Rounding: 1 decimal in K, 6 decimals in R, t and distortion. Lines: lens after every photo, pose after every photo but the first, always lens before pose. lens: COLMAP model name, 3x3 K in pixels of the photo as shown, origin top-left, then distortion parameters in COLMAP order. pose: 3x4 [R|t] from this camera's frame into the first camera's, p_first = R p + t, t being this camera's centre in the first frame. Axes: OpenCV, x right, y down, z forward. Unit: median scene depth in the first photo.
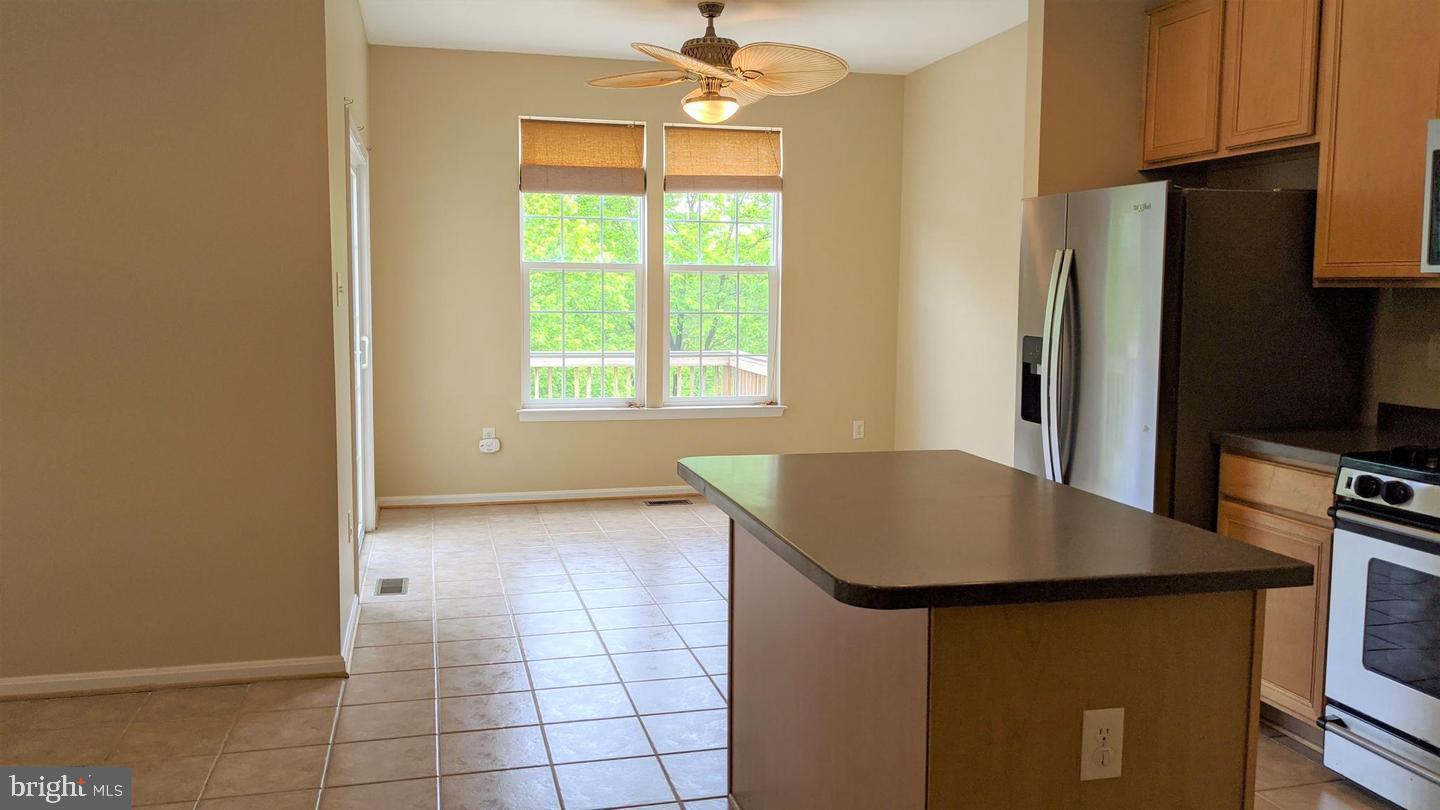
lens RADIAL K [[1146.6, 0, 720.0], [0, 1146.6, 405.0], [0, 0, 1]] dist [0.069372, -0.081819]
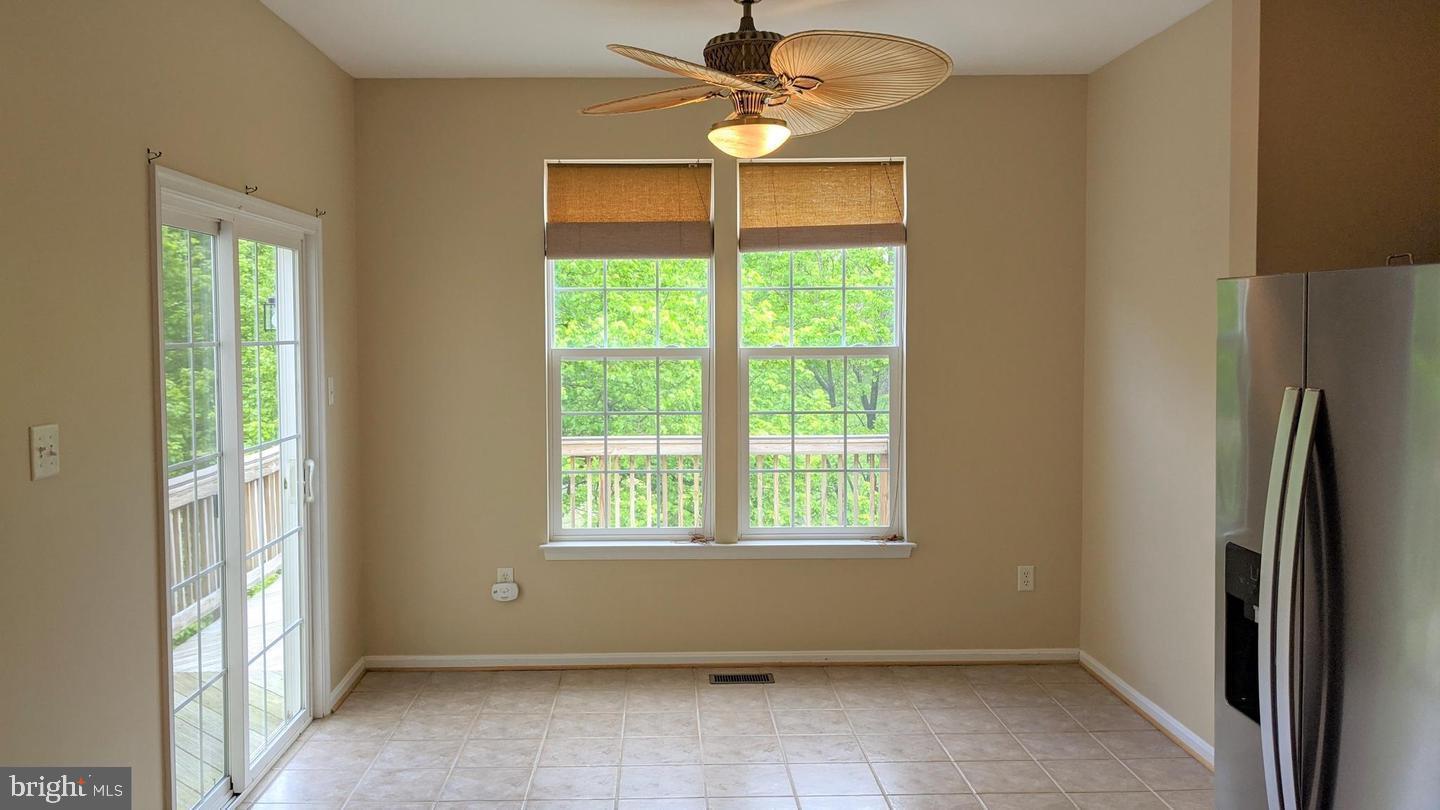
lens RADIAL K [[1197.7, 0, 660.9], [0, 1197.7, 417.6], [0, 0, 1]] dist [0.006675, -0.003745]
pose [[0.970699, 0.001818, -0.240291, 0.089894], [-0.007995, 0.999662, -0.024735, -0.061381], [0.240165, 0.025931, 0.970386, 0.253775]]
